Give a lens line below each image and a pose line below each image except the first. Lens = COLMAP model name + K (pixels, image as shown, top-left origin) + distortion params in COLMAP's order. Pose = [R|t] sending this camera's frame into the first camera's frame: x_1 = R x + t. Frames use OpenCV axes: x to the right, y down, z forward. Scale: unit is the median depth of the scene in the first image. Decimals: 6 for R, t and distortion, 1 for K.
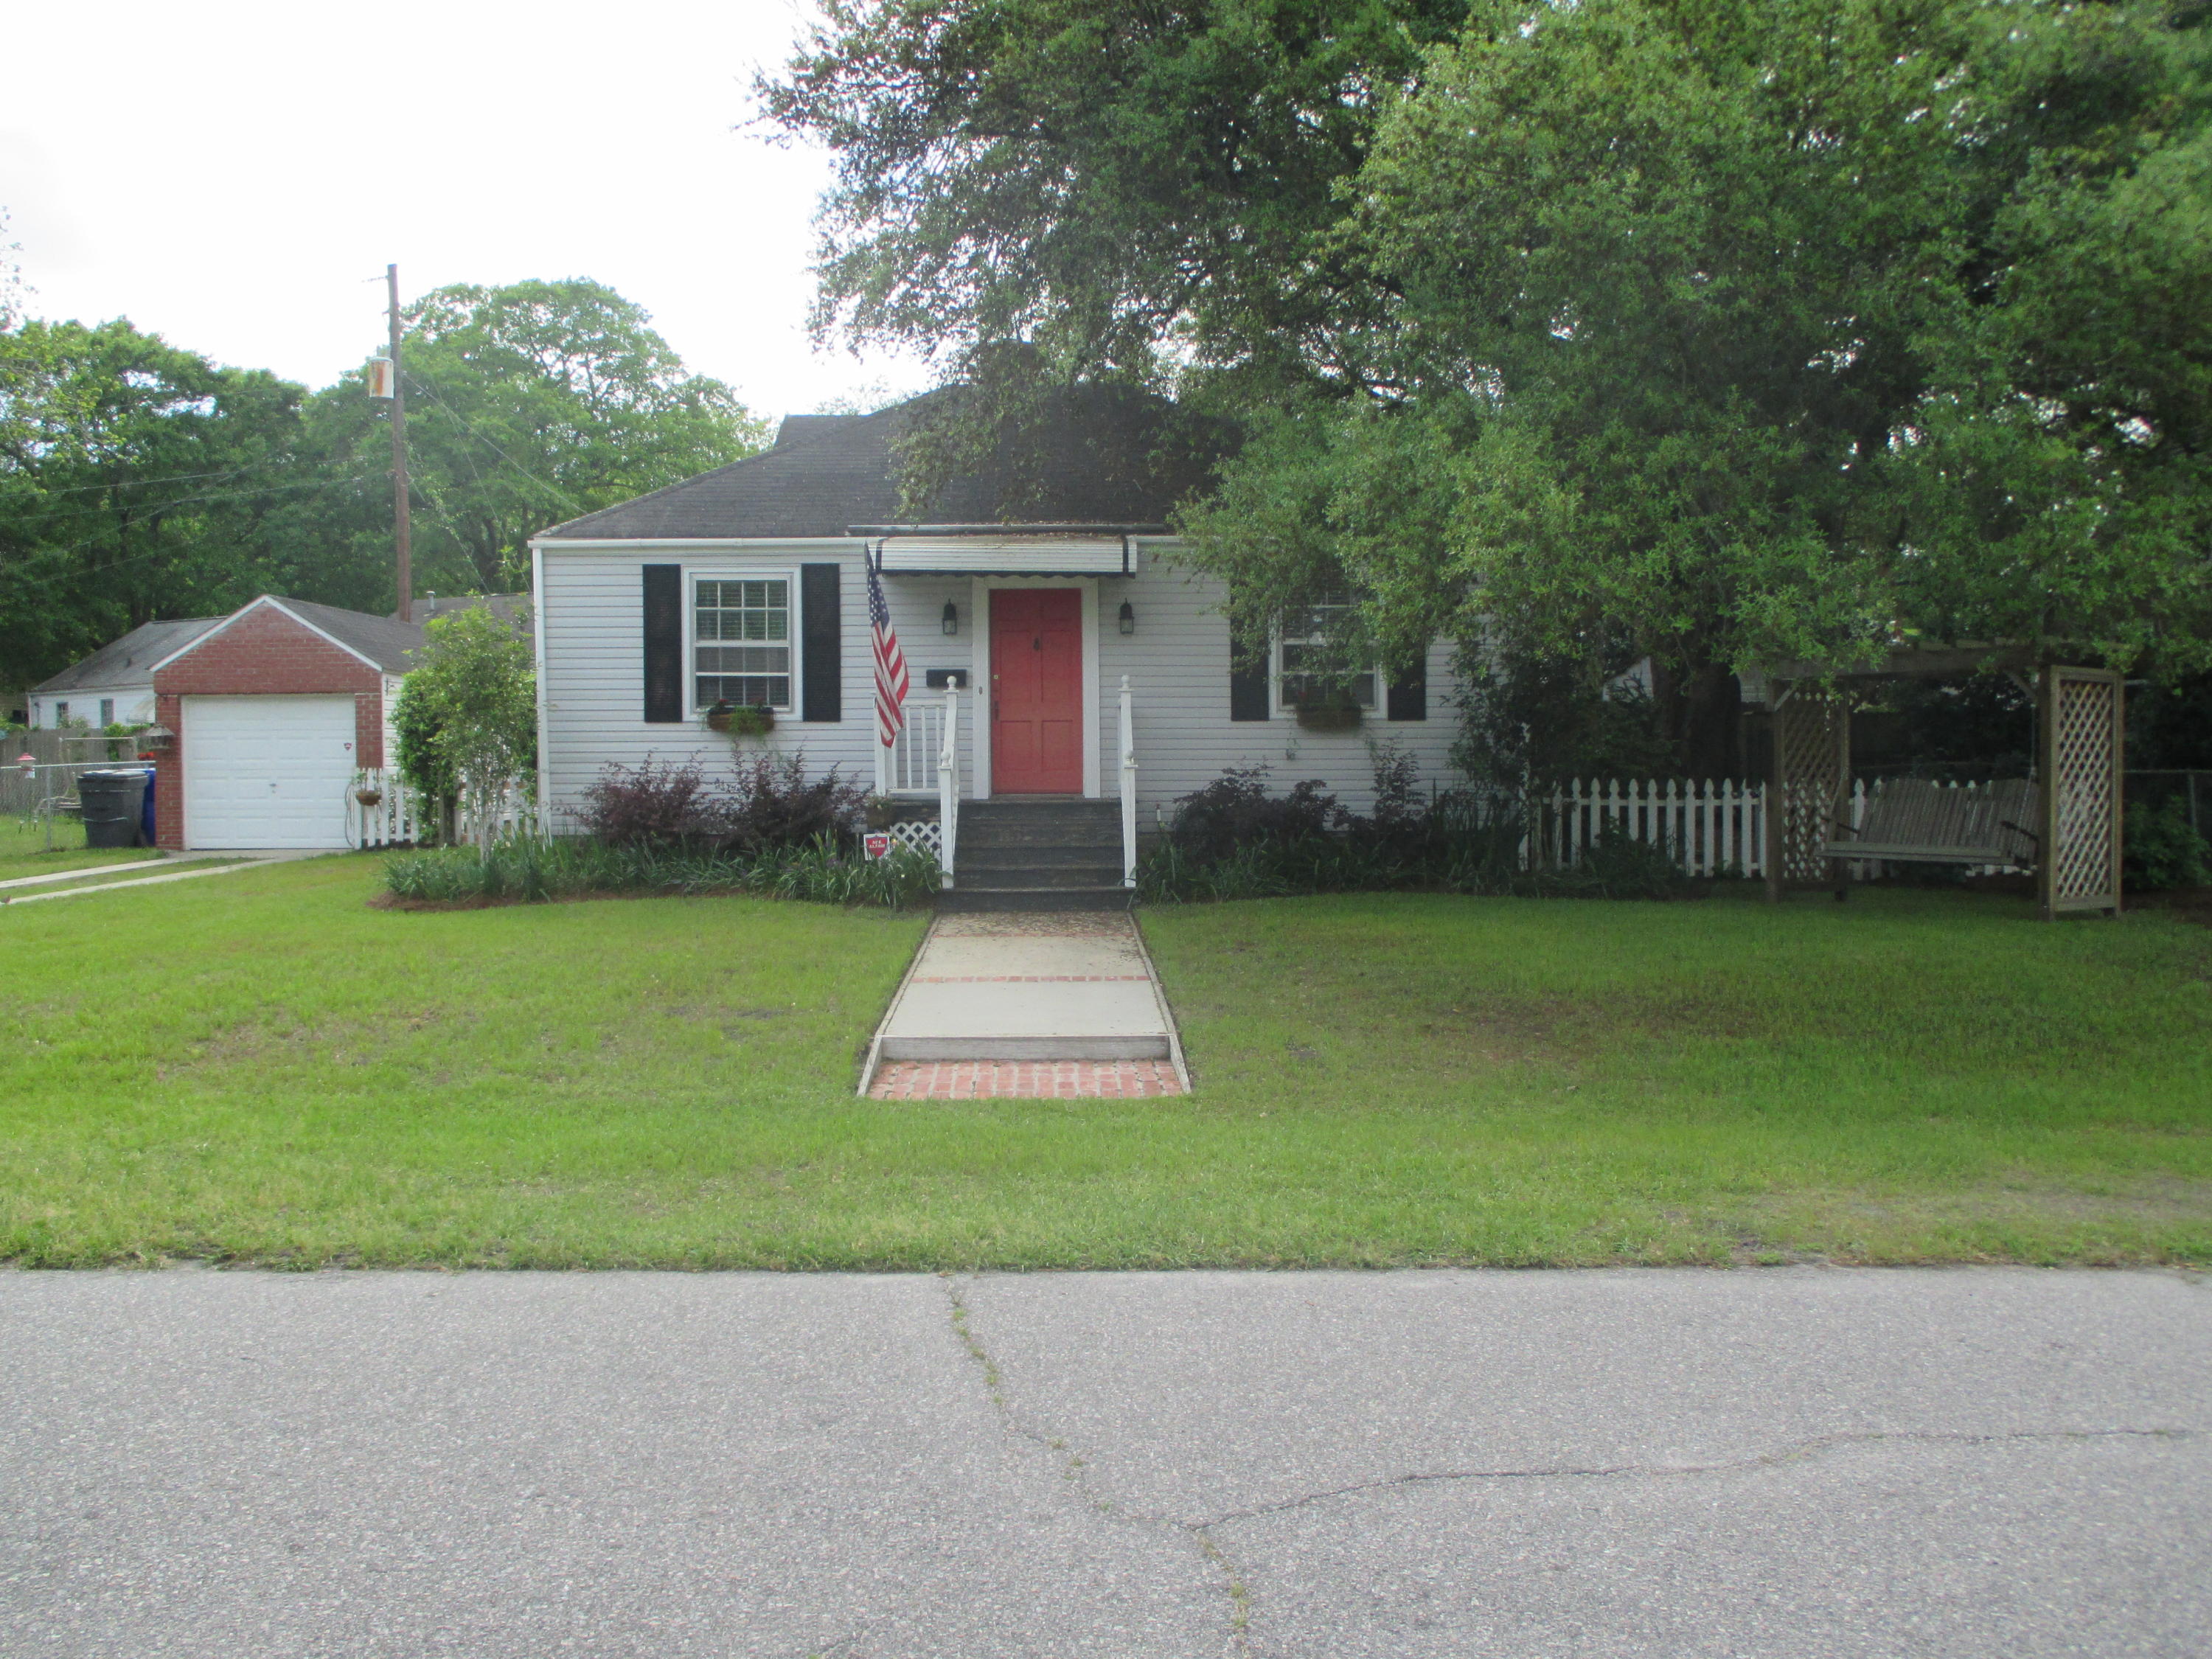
lens RADIAL K [[1883.9, 0, 1094.0], [0, 1883.9, 826.2], [0, 0, 1]] dist [0.008490, -0.046242]
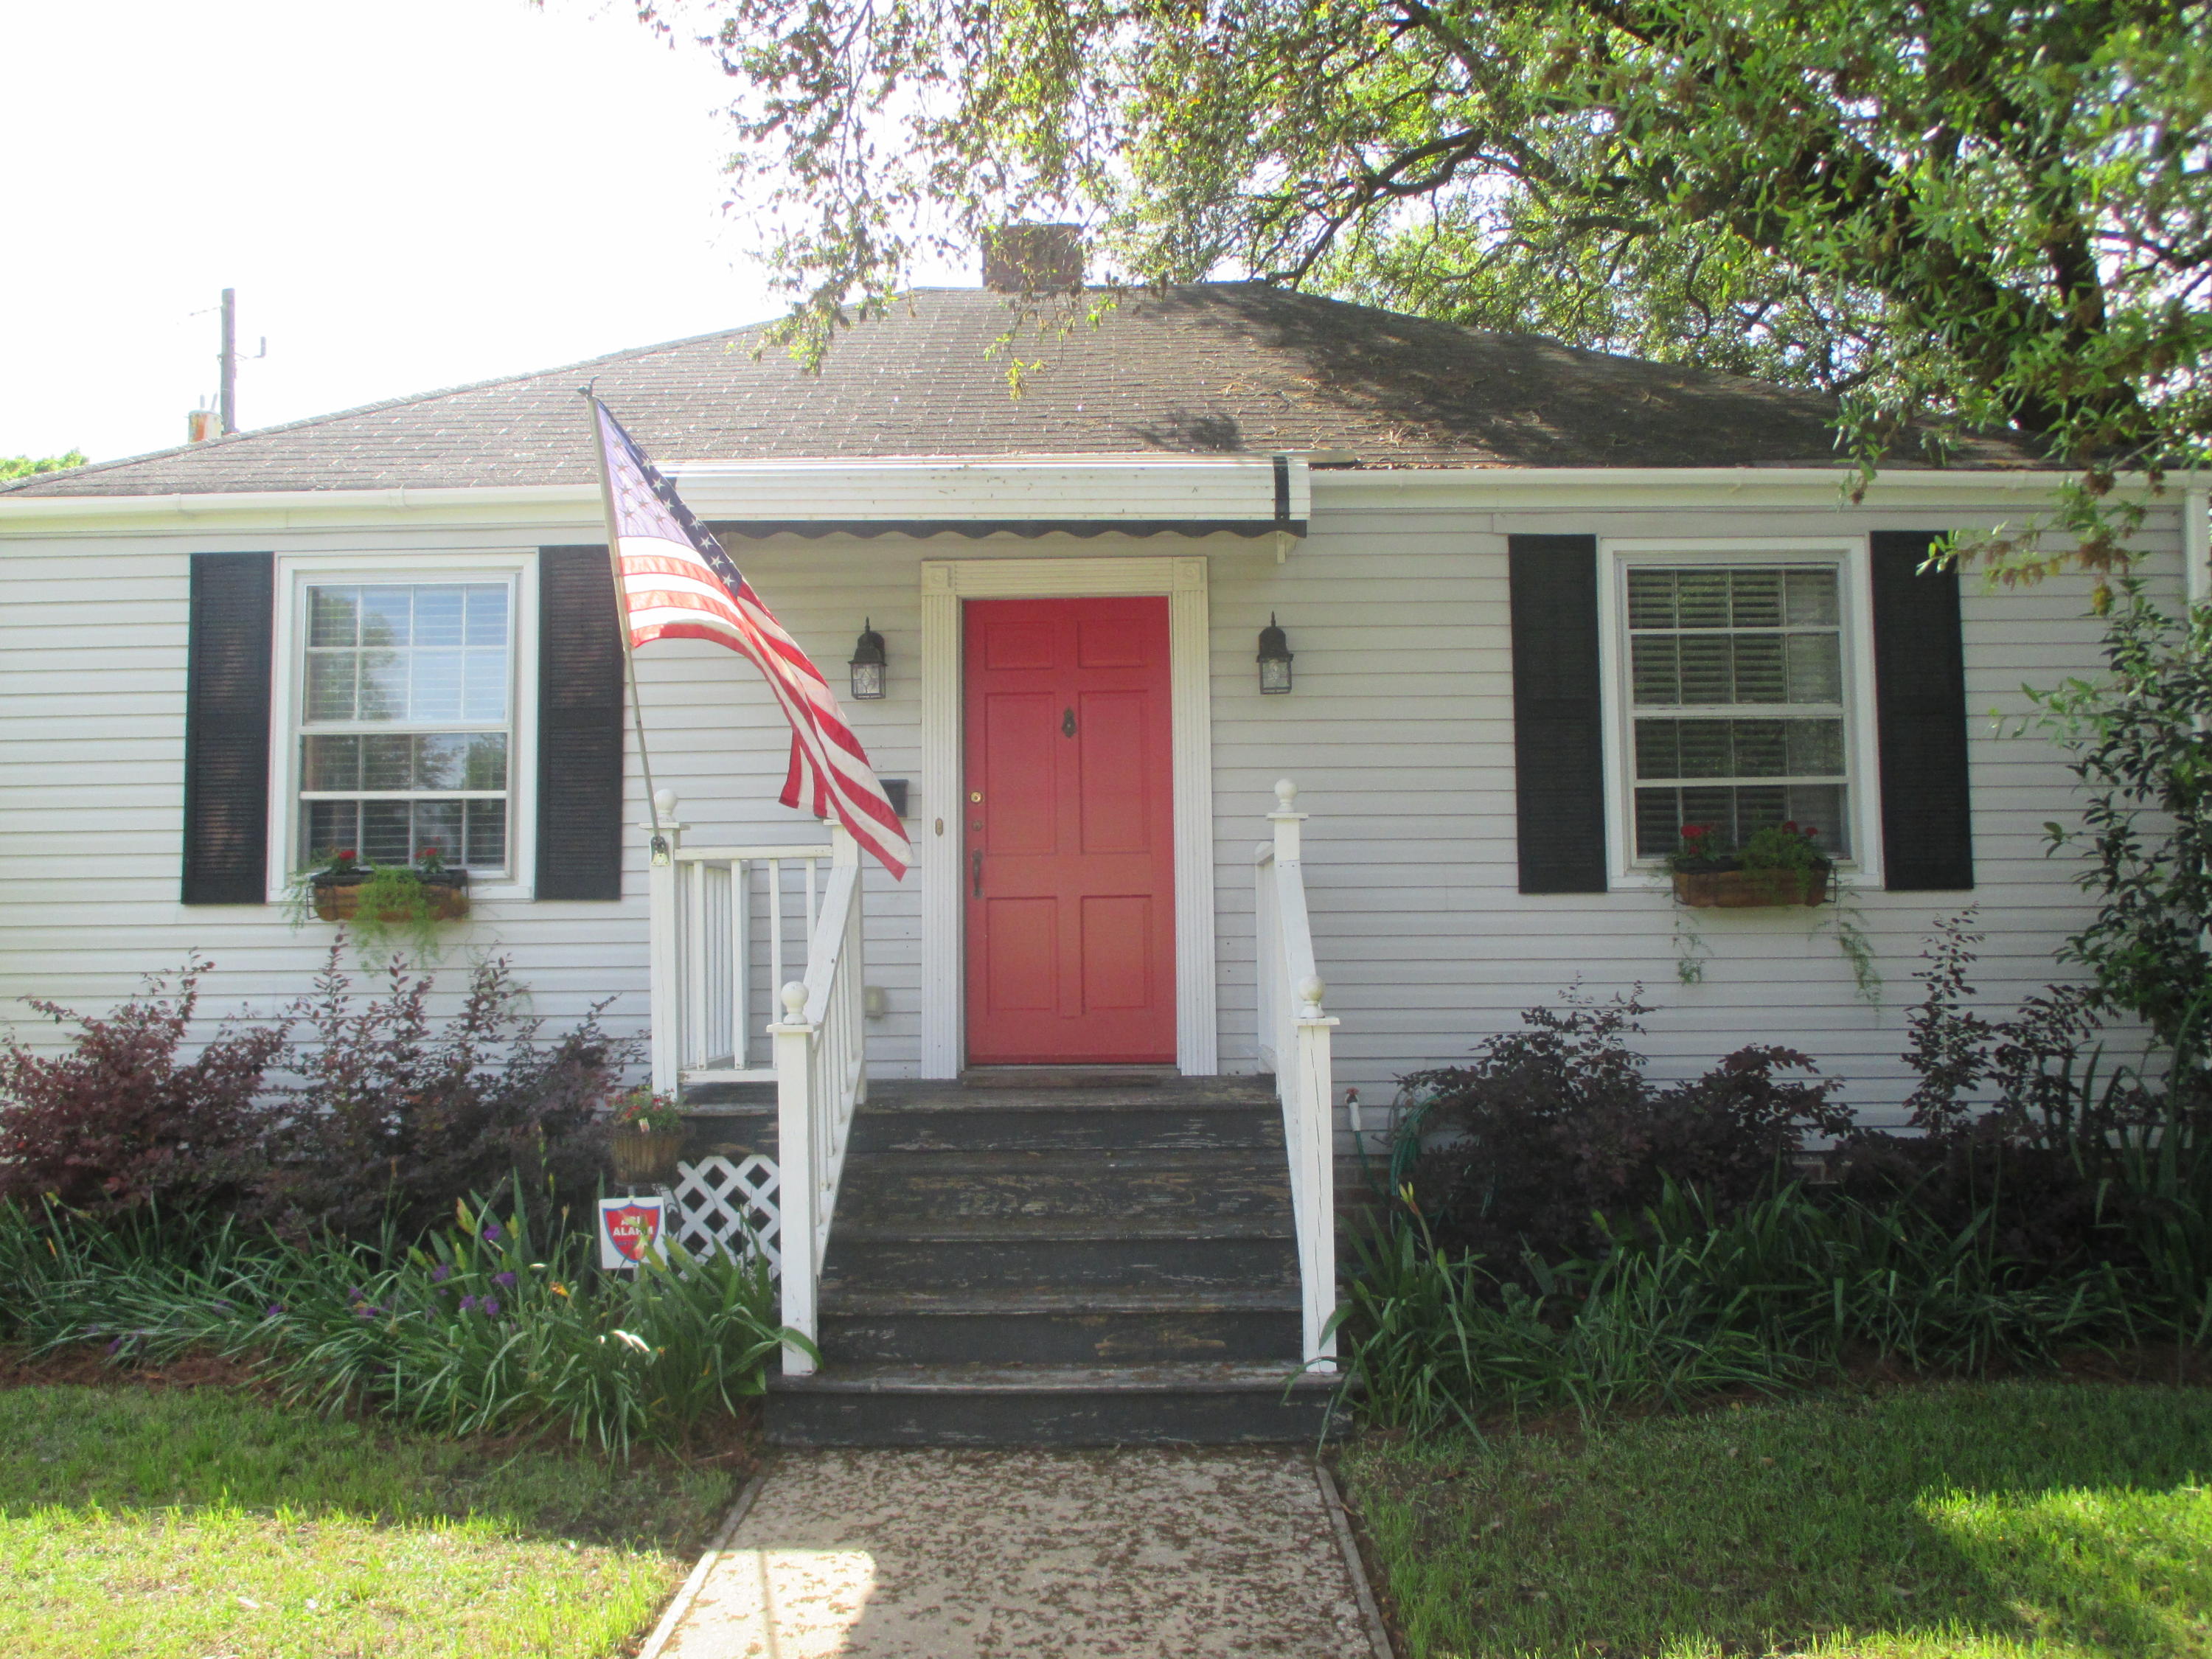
lens RADIAL K [[1883.9, 0, 1094.0], [0, 1883.9, 826.2], [0, 0, 1]] dist [0.008490, -0.046242]
pose [[0.999015, -0.008106, -0.043626, -0.005932], [0.003787, 0.995160, -0.098190, -0.029982], [0.044211, 0.097928, 0.994211, 0.577272]]
